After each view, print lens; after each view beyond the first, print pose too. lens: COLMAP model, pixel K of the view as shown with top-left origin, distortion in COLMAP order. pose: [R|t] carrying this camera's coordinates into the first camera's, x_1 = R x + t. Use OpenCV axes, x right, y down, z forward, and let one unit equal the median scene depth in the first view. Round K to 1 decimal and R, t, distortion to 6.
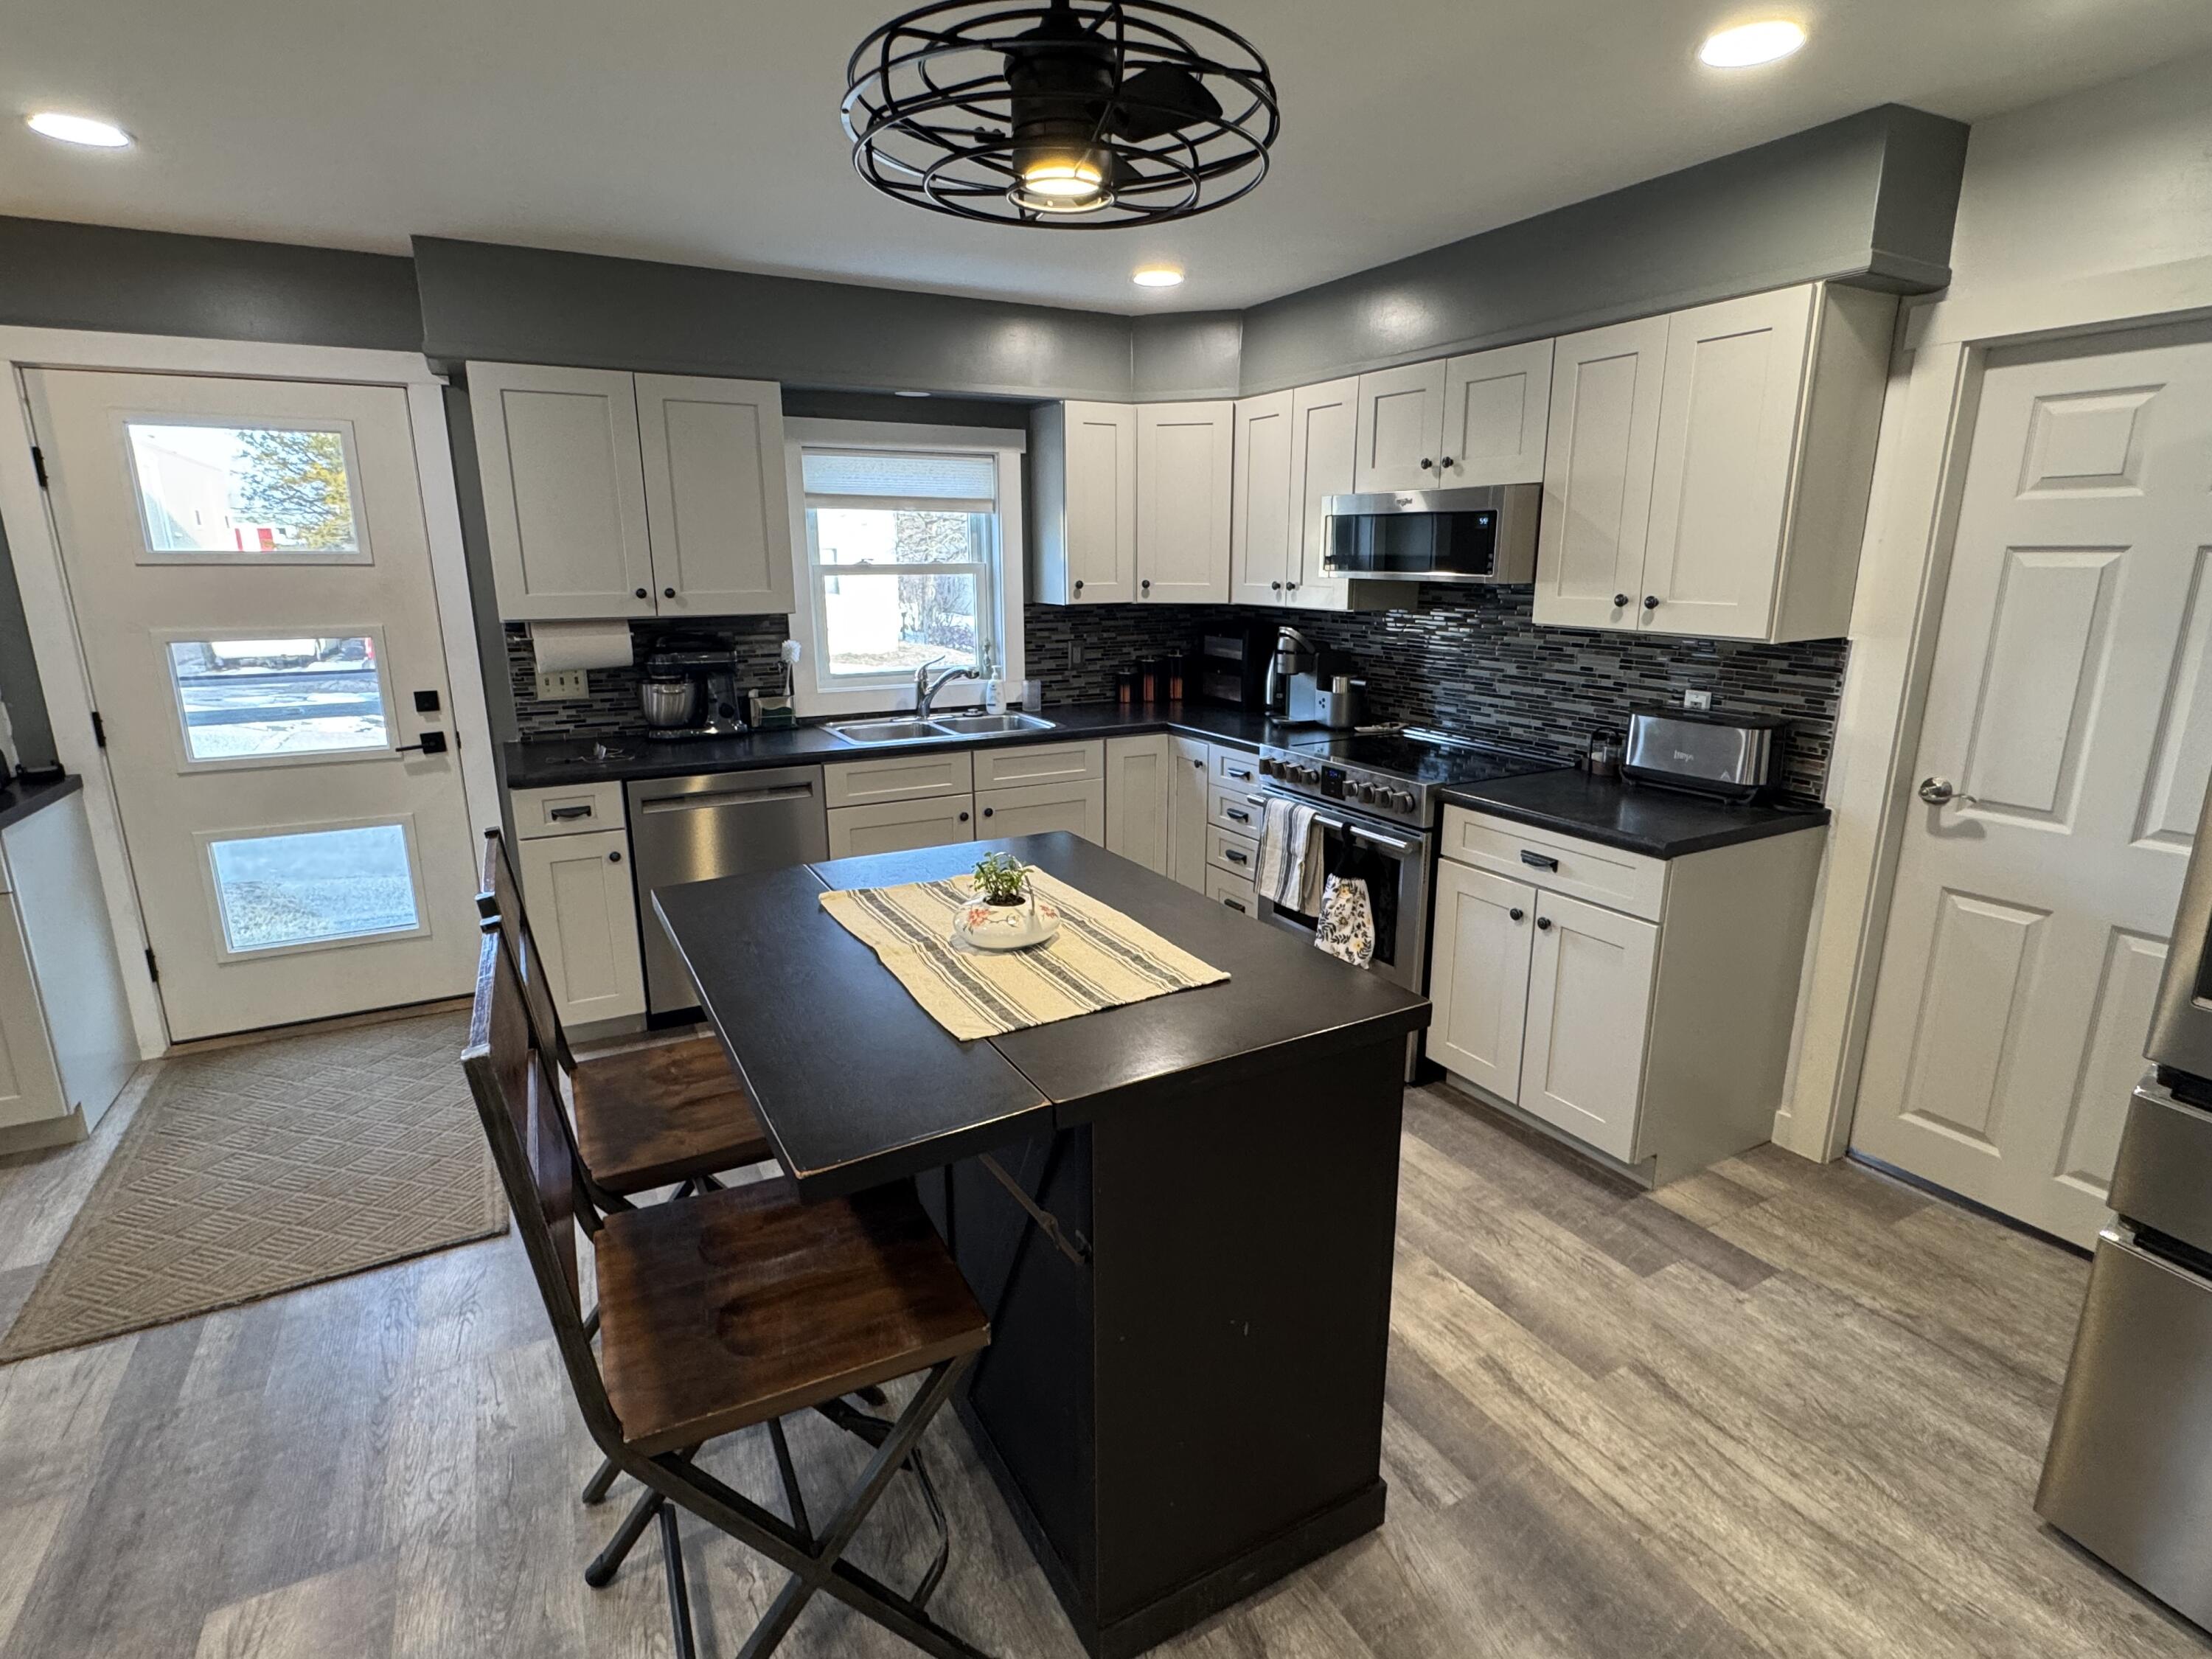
lens RADIAL K [[1103.7, 0, 1106.1], [0, 1103.7, 828.6], [0, 0, 1]] dist [-0.004233, 0.000169]
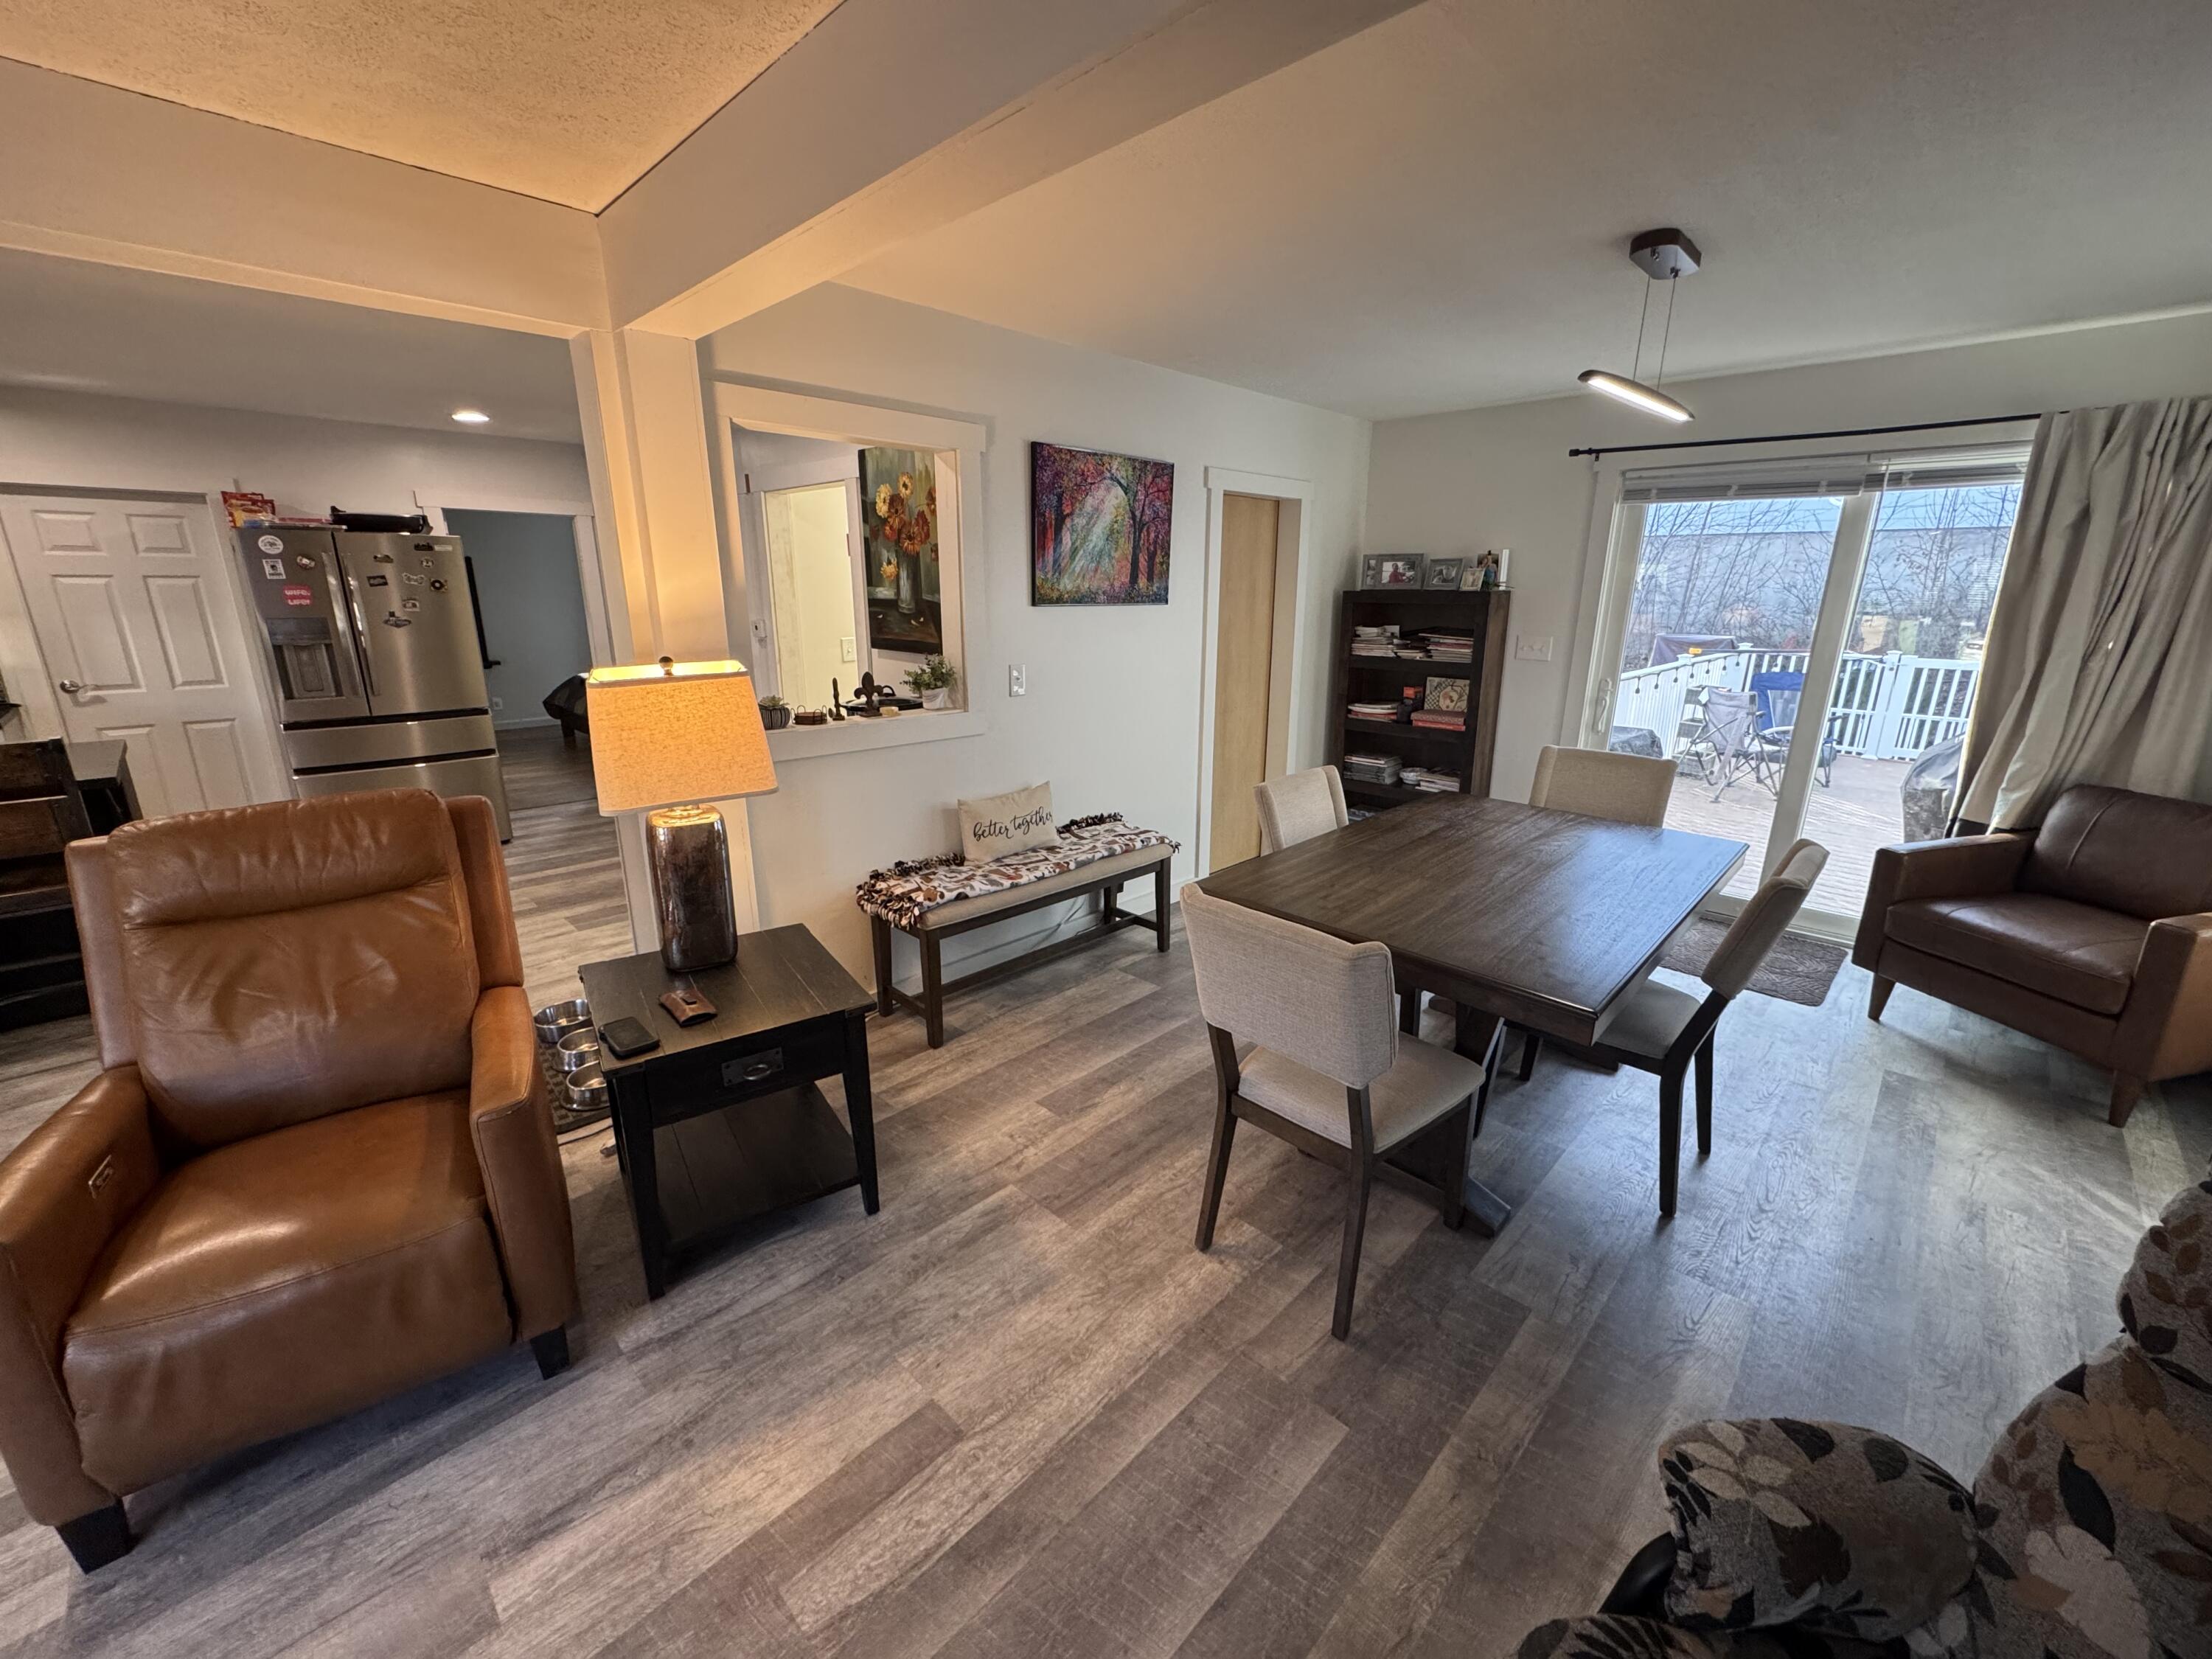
lens RADIAL K [[882.2, 0, 1101.0], [0, 882.2, 826.5], [0, 0, 1]] dist [-0.003358, 0.001027]
pose [[-0.281994, -0.254348, 0.925087, -1.261093], [0.225611, 0.919600, 0.321612, 0.101268], [-0.932512, 0.299403, -0.201938, -0.398265]]
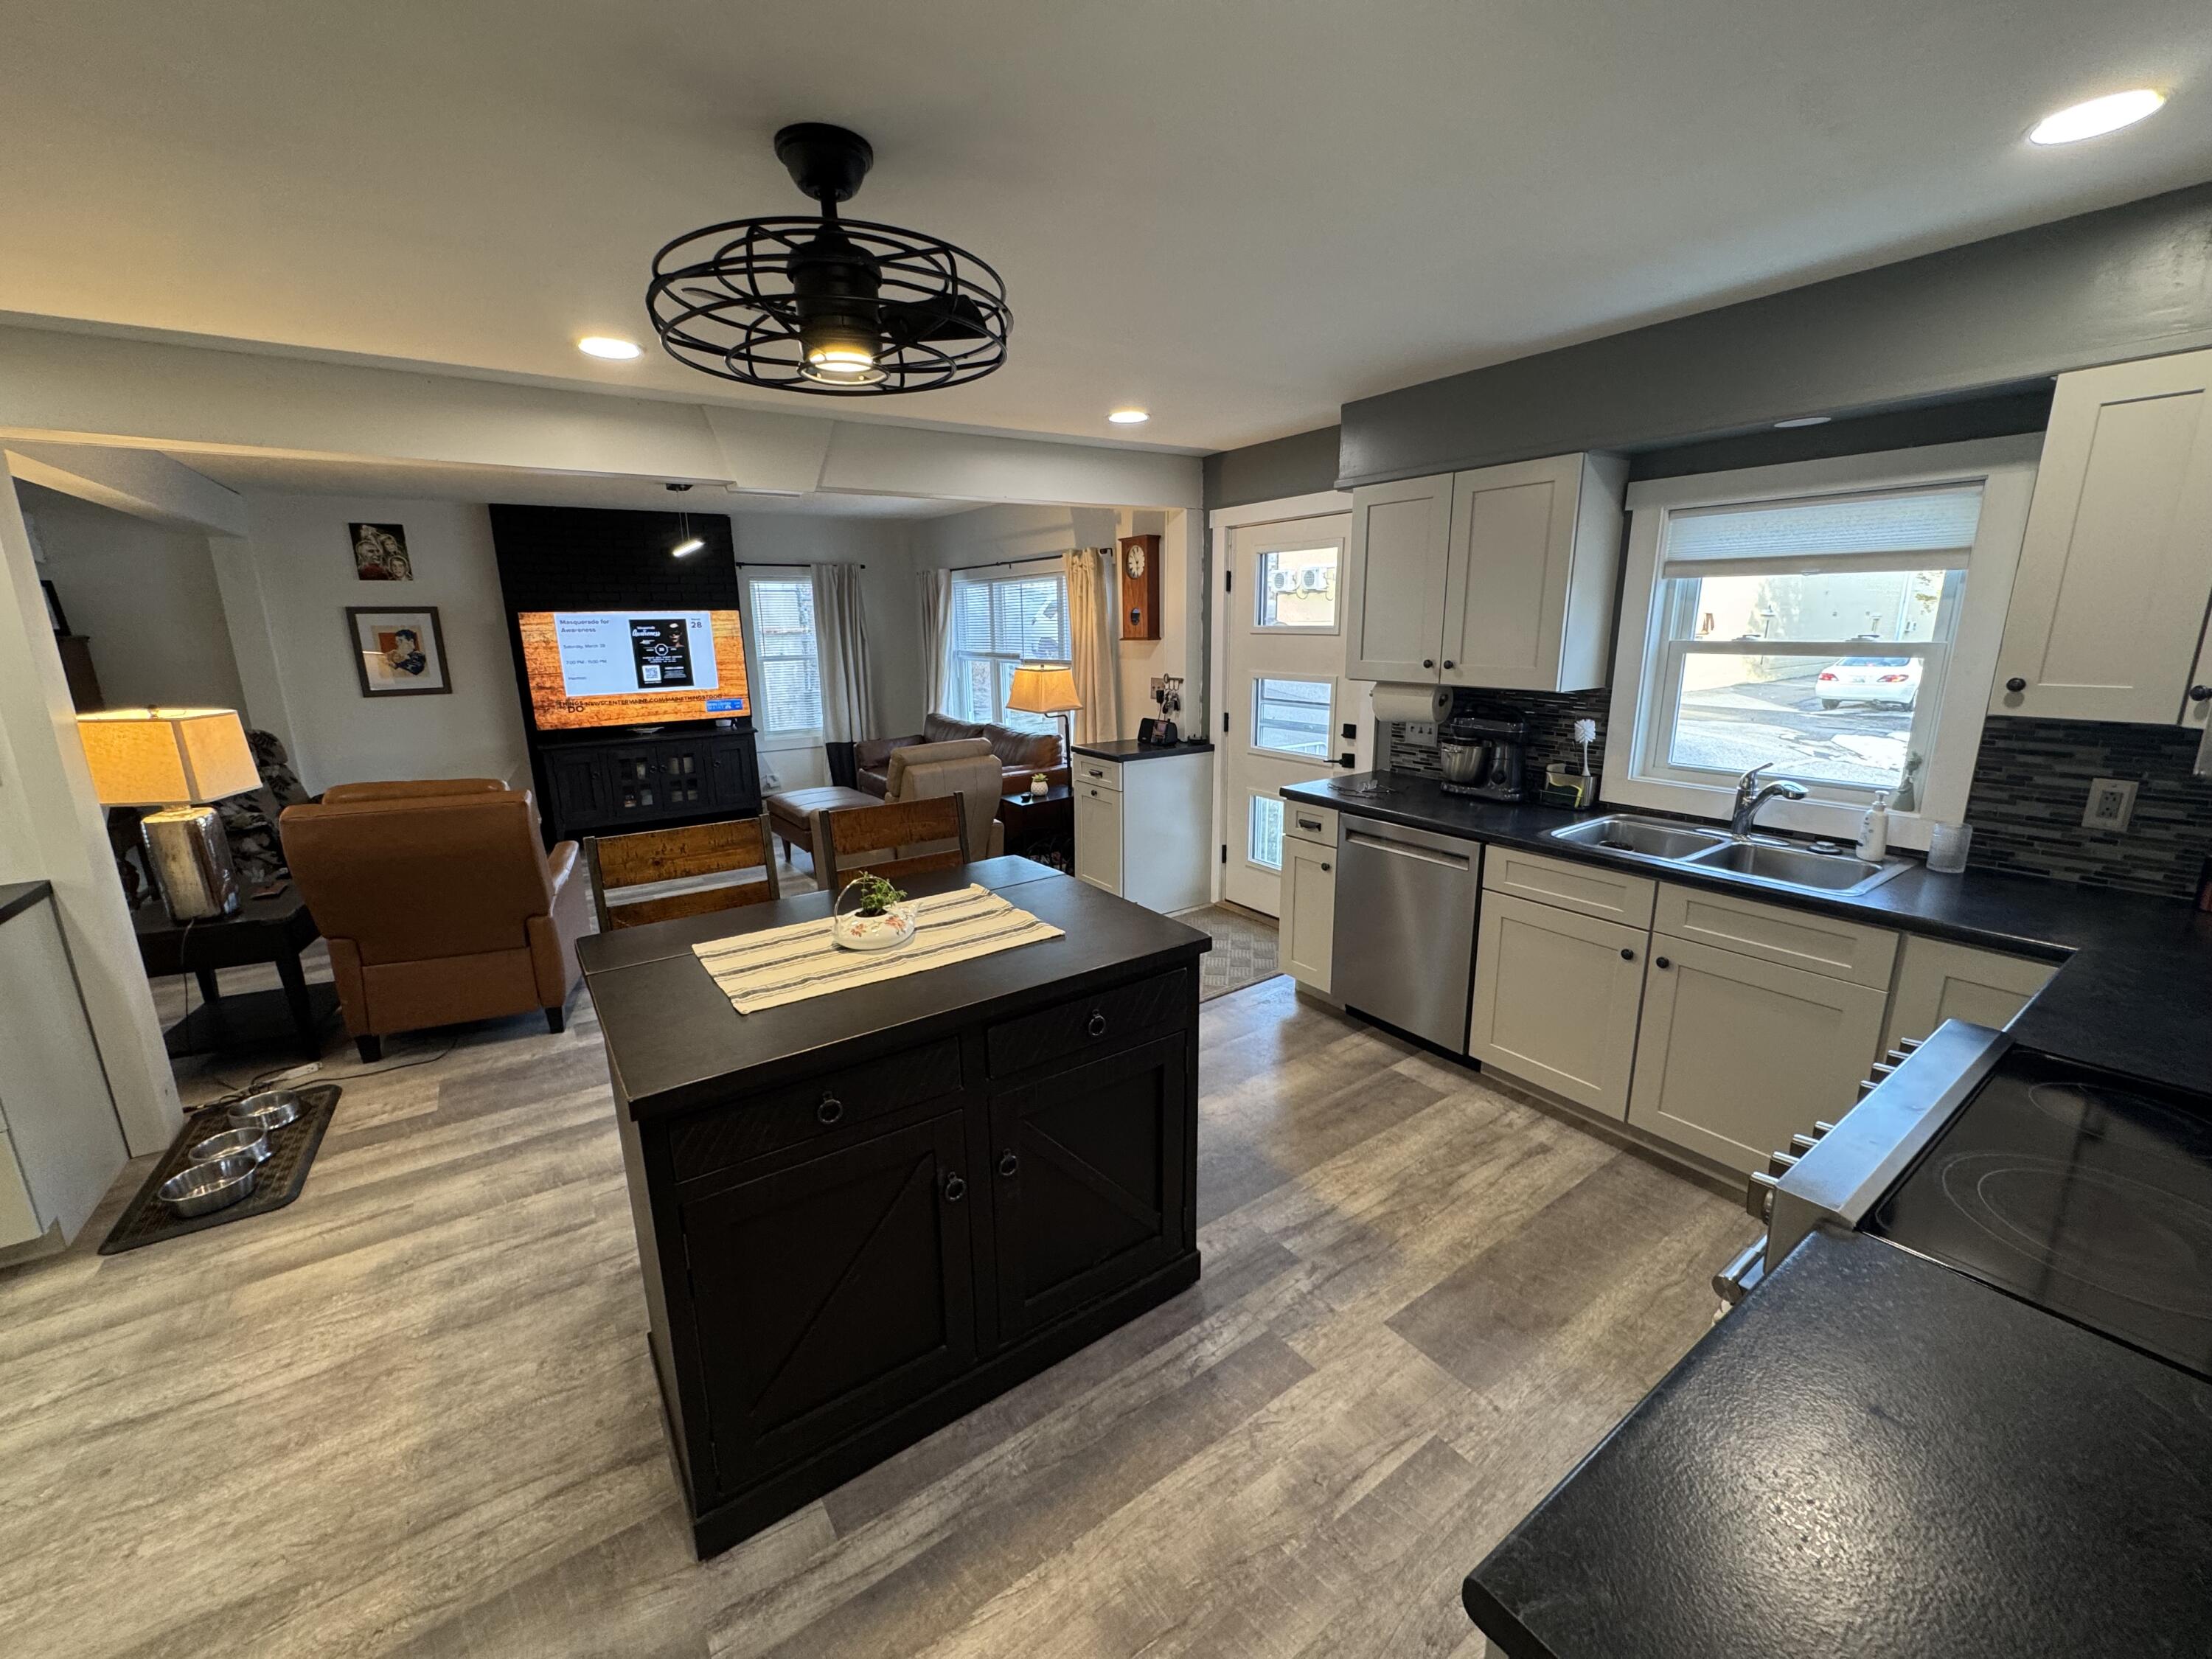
lens RADIAL K [[882.2, 0, 1105.2], [0, 882.2, 828.6], [0, 0, 1]] dist [-0.003358, 0.001027]
pose [[0.106871, 0.231489, -0.966950, 0.547666], [-0.225134, 0.952894, 0.203242, -0.180842], [0.968449, 0.195973, 0.153952, 0.632276]]
